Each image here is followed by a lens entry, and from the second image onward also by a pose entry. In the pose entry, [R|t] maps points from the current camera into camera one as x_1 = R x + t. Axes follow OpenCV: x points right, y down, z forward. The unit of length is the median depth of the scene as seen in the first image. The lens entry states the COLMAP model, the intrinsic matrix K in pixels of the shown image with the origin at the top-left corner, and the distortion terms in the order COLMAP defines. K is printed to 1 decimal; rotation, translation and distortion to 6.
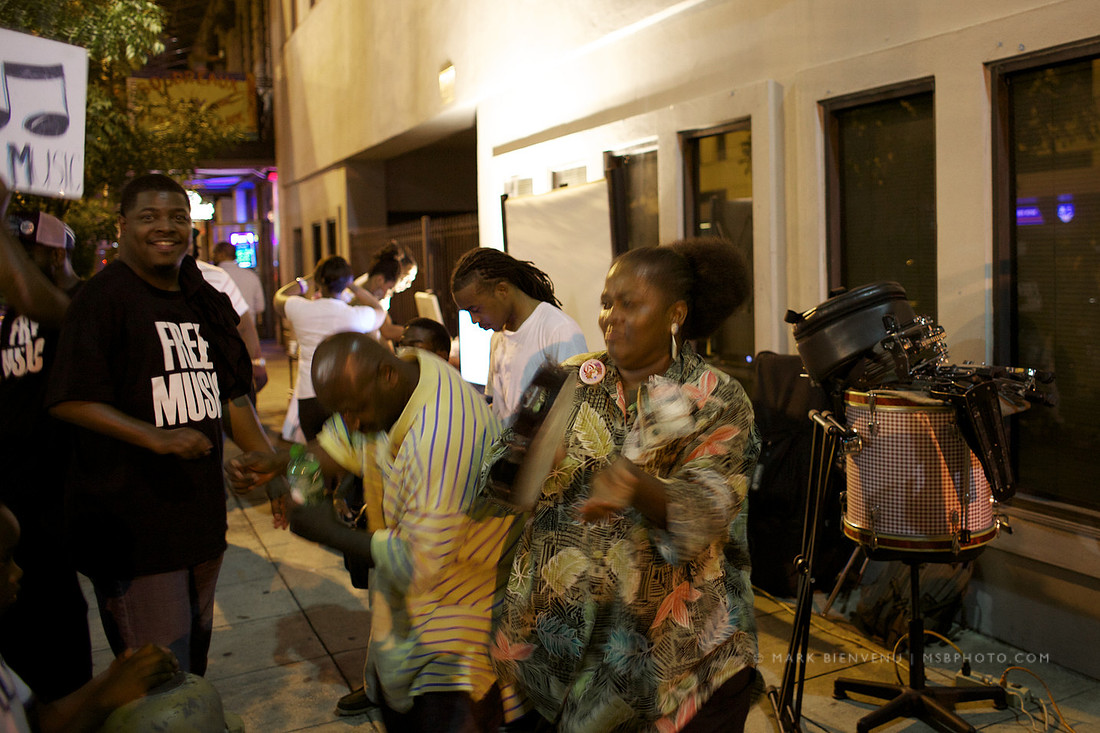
lens RADIAL K [[922.6, 0, 554.1], [0, 922.6, 350.2], [0, 0, 1]] dist [-0.048095, -0.000981]
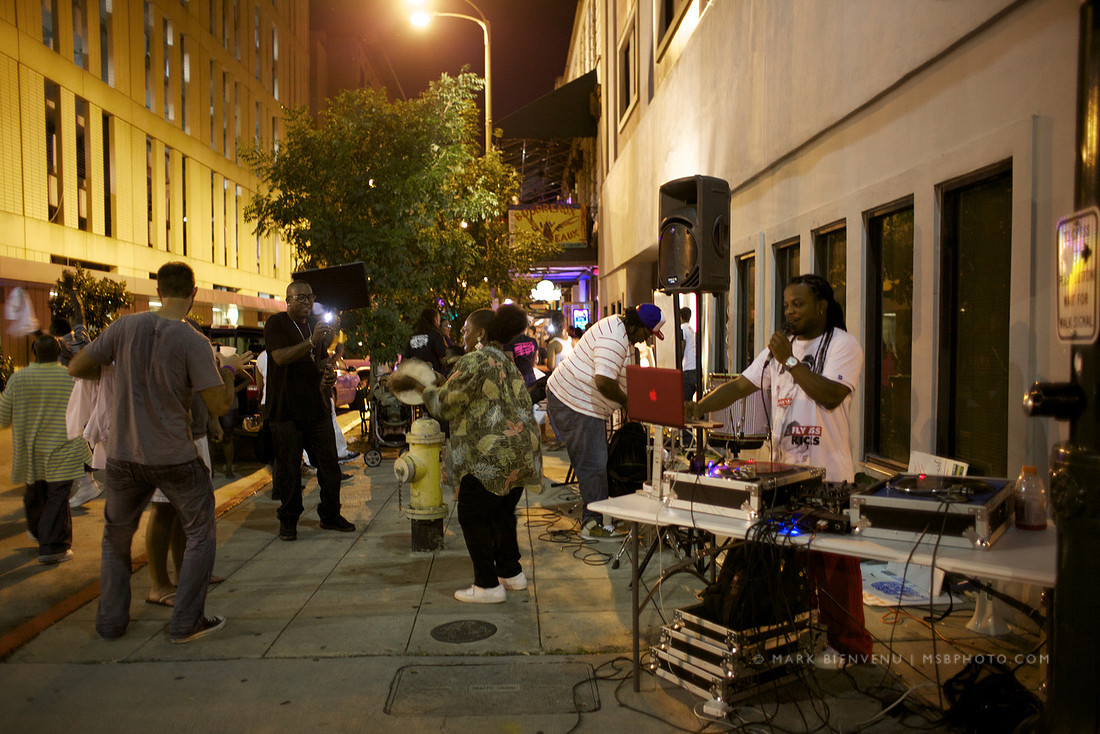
lens RADIAL K [[832.1, 0, 550.0], [0, 832.1, 367.0], [0, 0, 1]] dist [-0.043554, 0.000730]
pose [[0.911296, 0.025030, -0.410990, 0.202821], [-0.048947, 0.997658, -0.047771, 0.035637], [0.408832, 0.063650, 0.910387, -0.271262]]
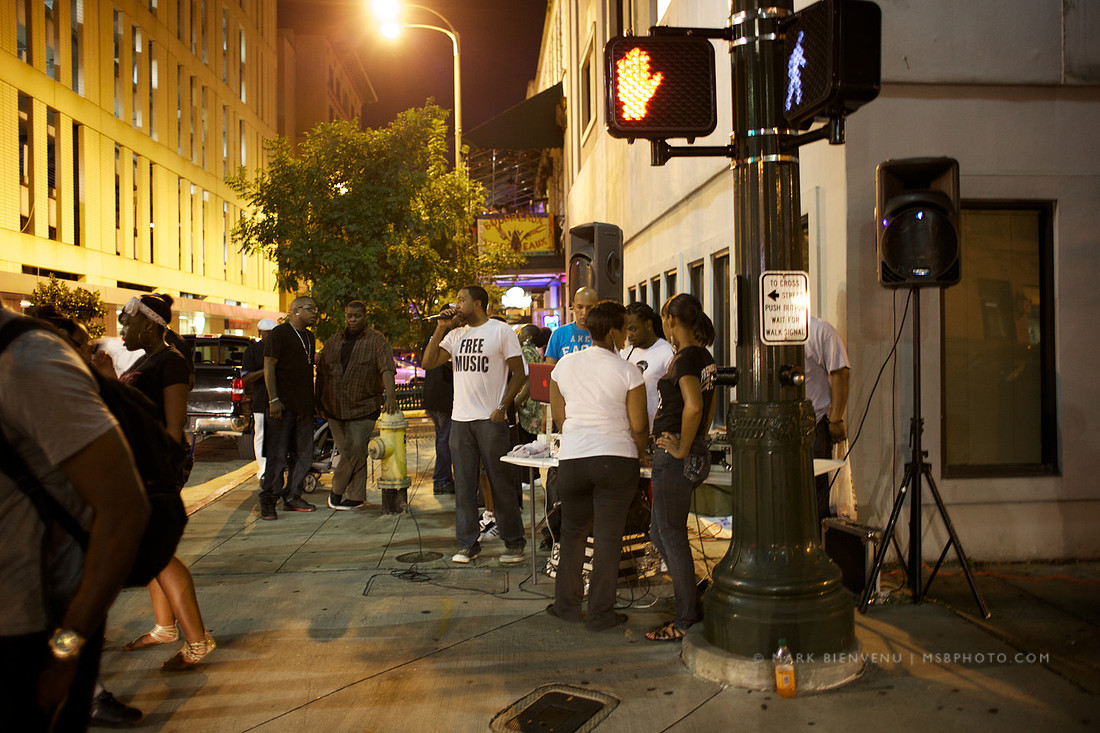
lens RADIAL K [[922.6, 0, 554.1], [0, 922.6, 350.2], [0, 0, 1]] dist [-0.048095, -0.000981]
pose [[0.918552, 0.006388, -0.395249, 0.313900], [-0.039804, 0.996282, -0.076403, 0.049523], [0.393291, 0.085913, 0.915391, -0.433448]]
